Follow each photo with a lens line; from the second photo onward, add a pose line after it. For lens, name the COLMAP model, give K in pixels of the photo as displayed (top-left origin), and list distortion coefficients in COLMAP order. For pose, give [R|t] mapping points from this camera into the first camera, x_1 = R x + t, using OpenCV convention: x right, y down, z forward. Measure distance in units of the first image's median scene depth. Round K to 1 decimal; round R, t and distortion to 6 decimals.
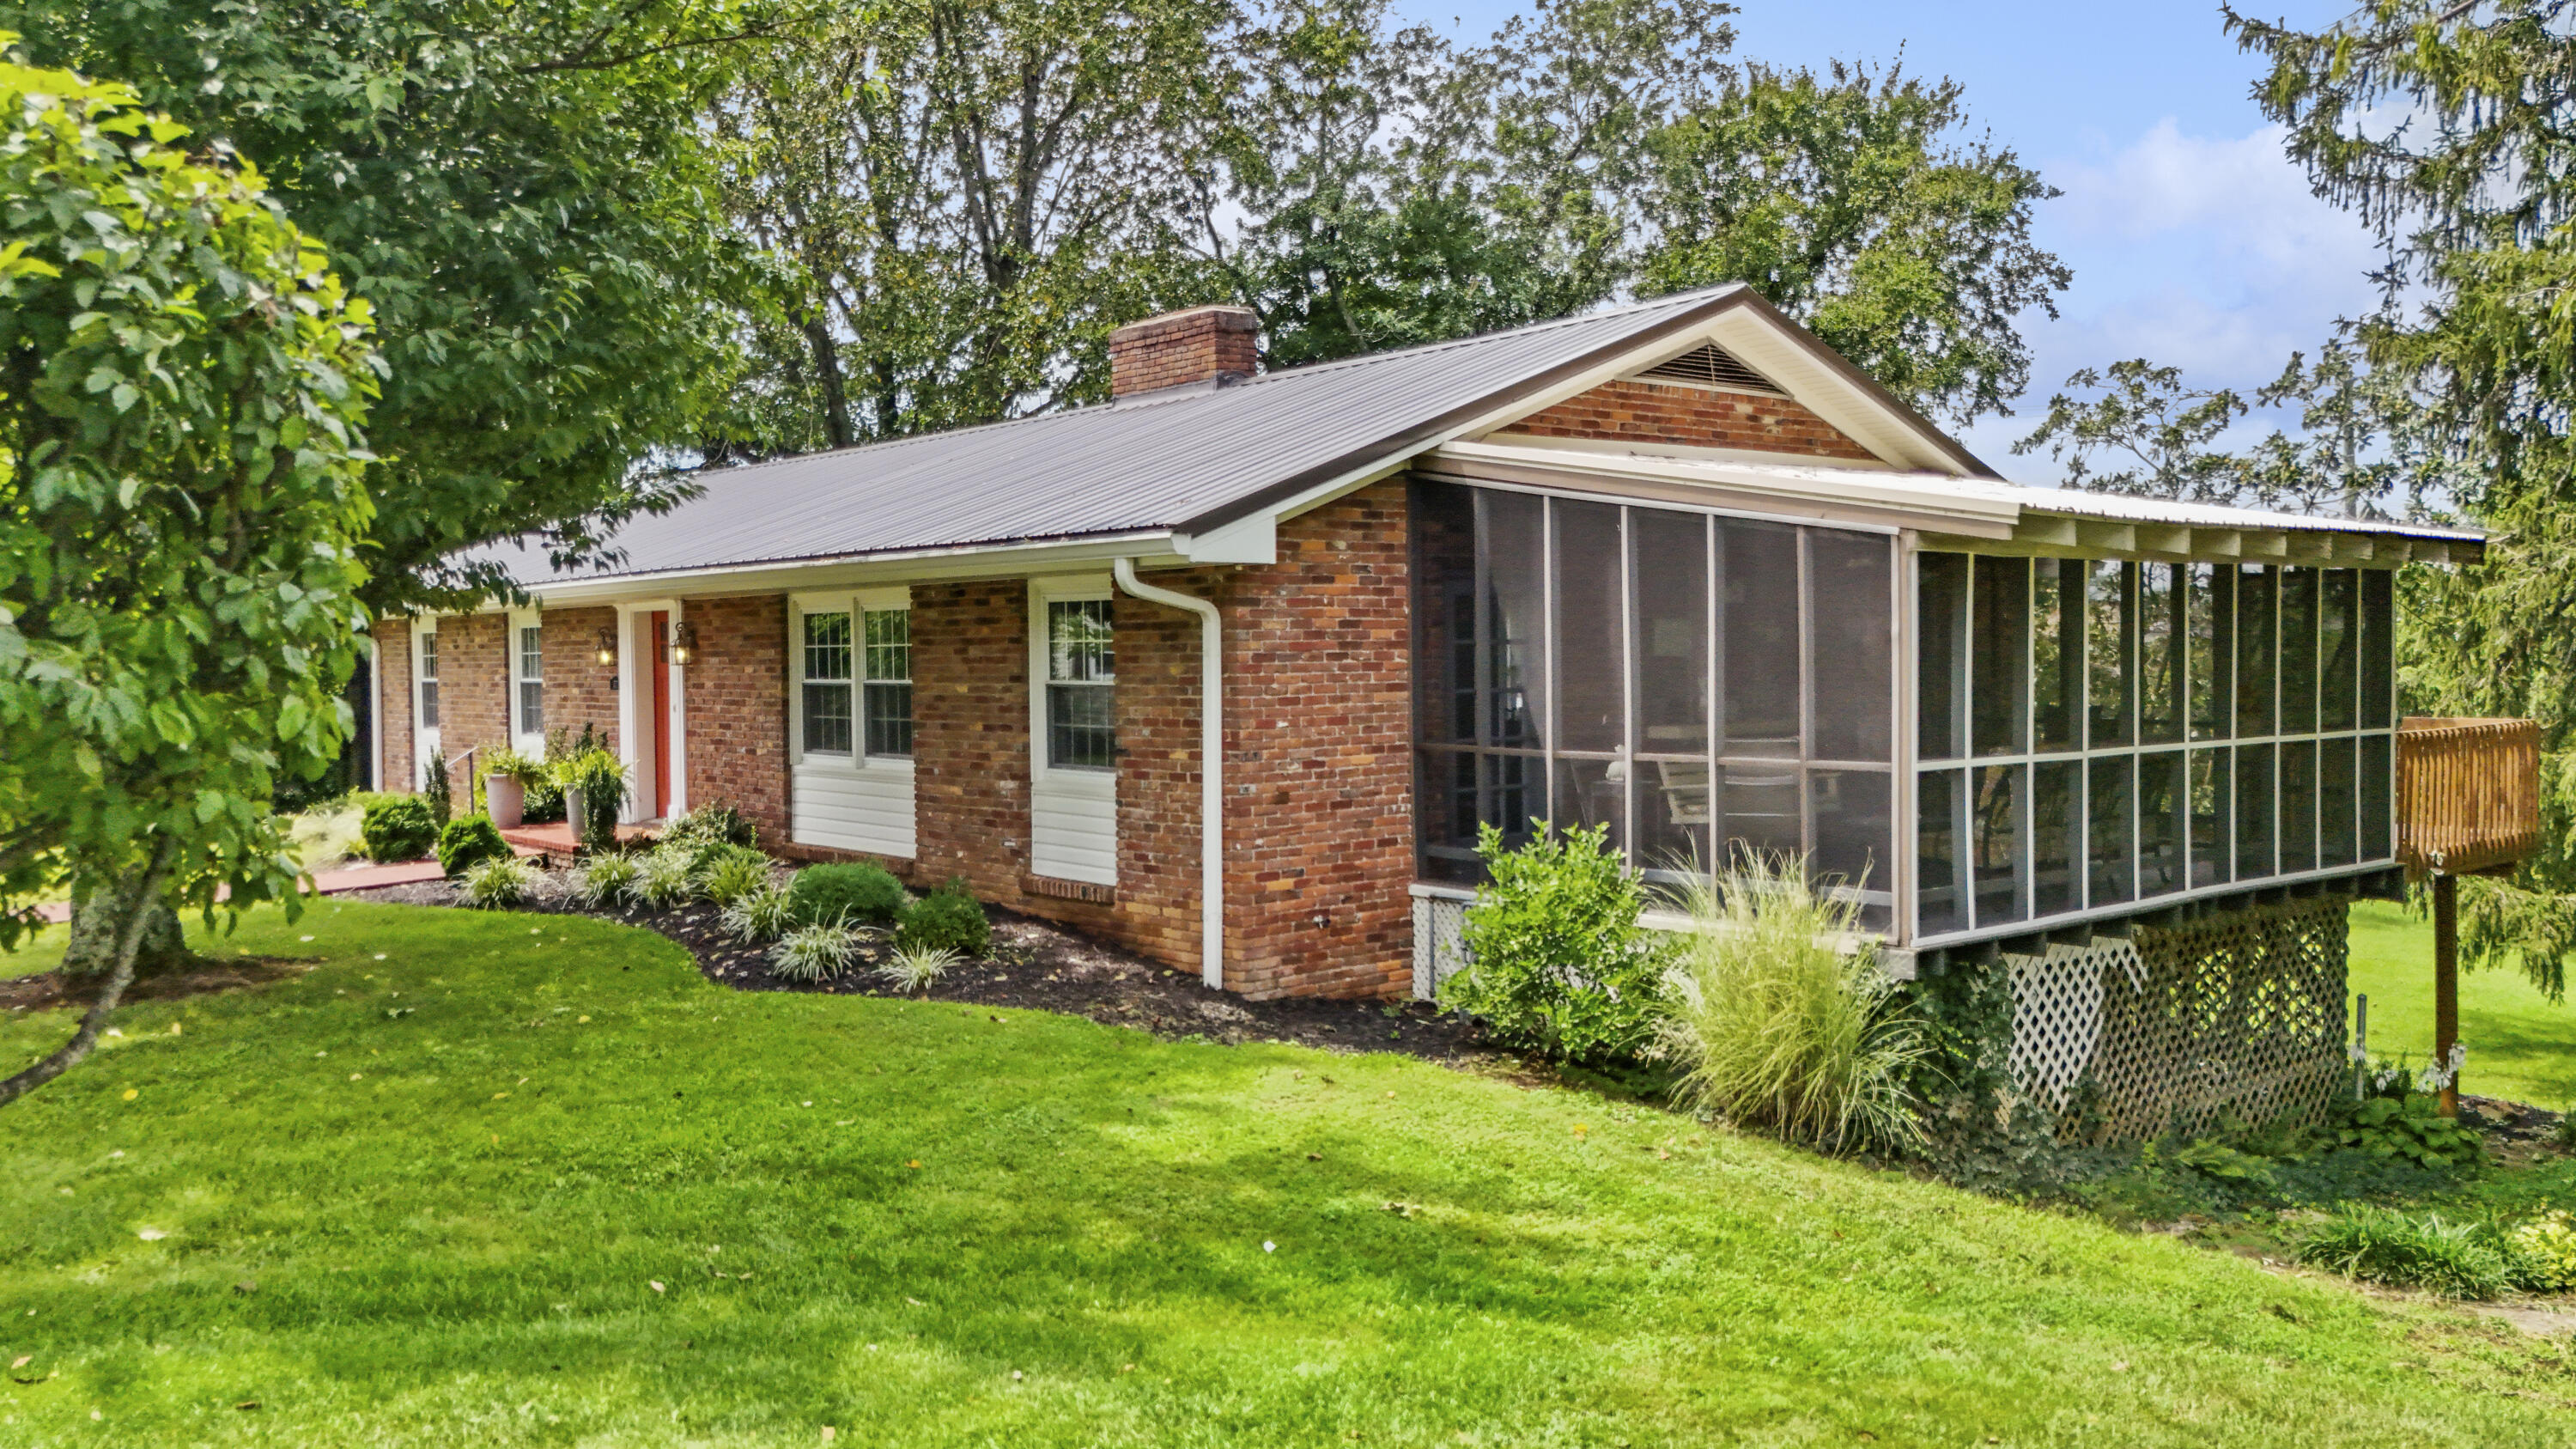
lens RADIAL K [[2023.4, 0, 1284.3], [0, 2023.4, 717.9], [0, 0, 1]] dist [0.199357, -0.173094]
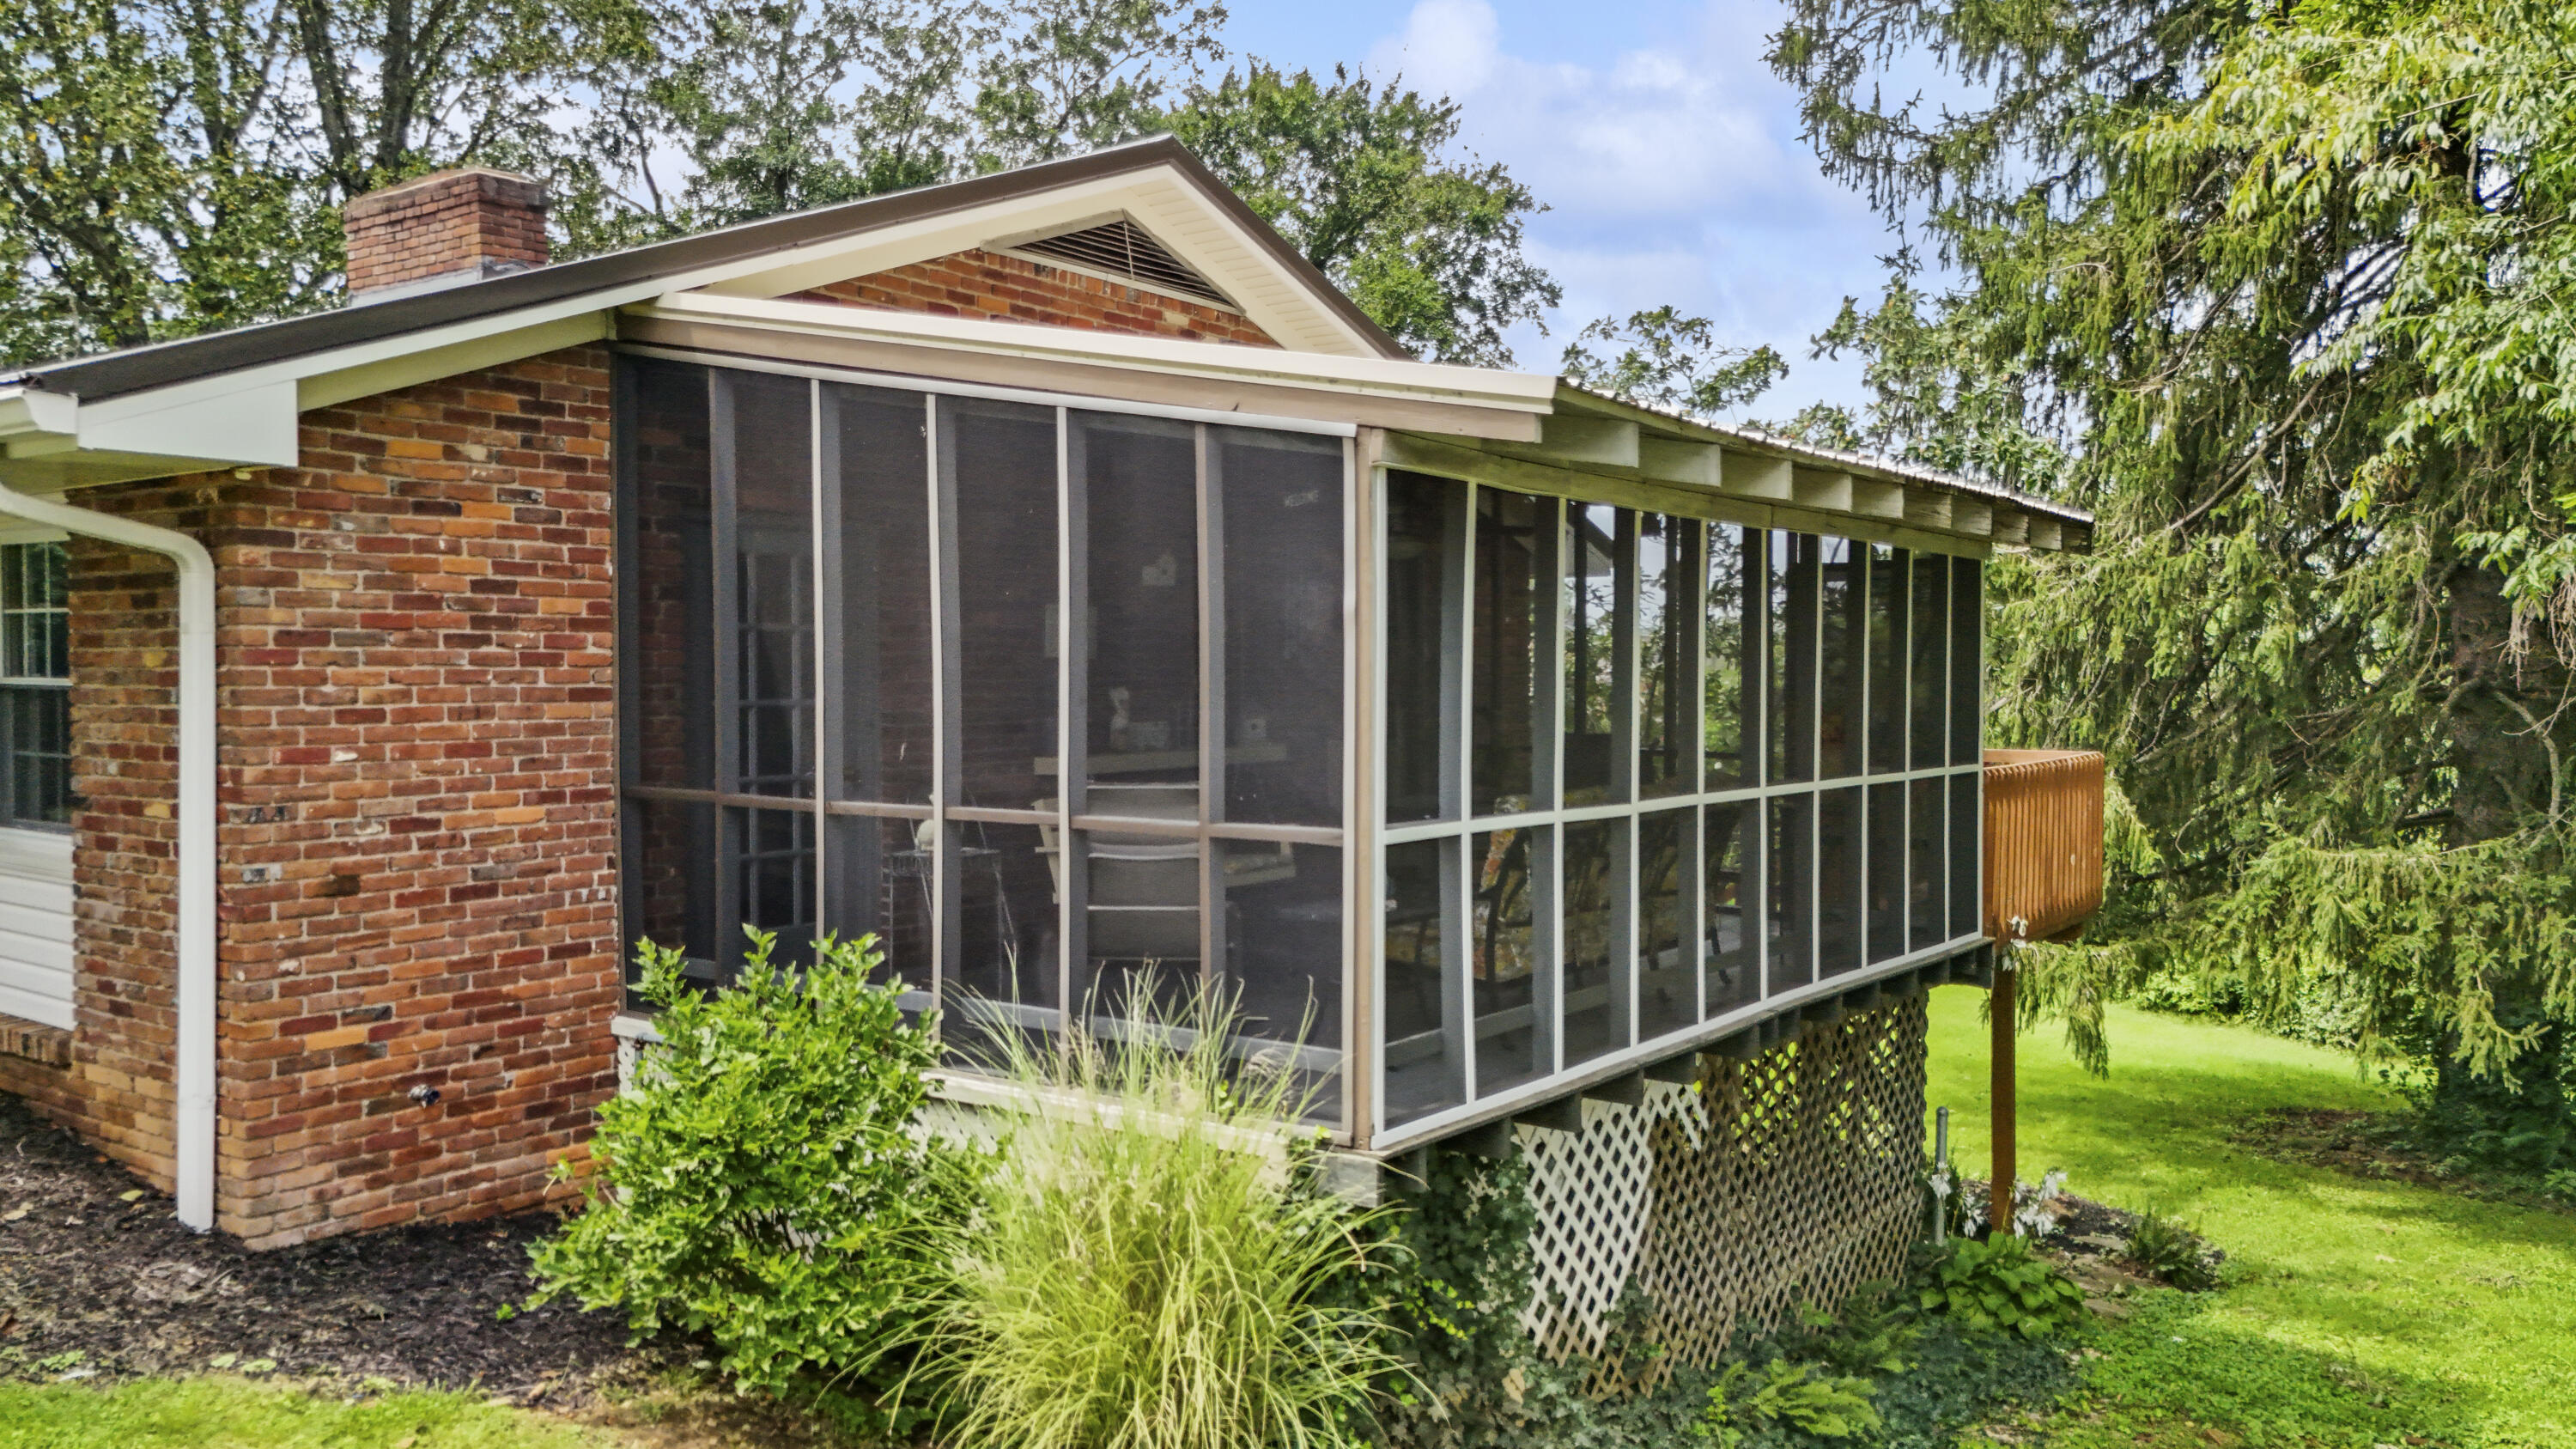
lens RADIAL K [[1856.7, 0, 1165.0], [0, 1856.7, 722.0], [0, 0, 1]] dist [0.258964, -0.317675]
pose [[0.986761, 0.007835, 0.161993, 0.136272], [-0.006604, 0.999945, -0.008137, -0.003500], [-0.162048, 0.006959, 0.986758, 0.415112]]
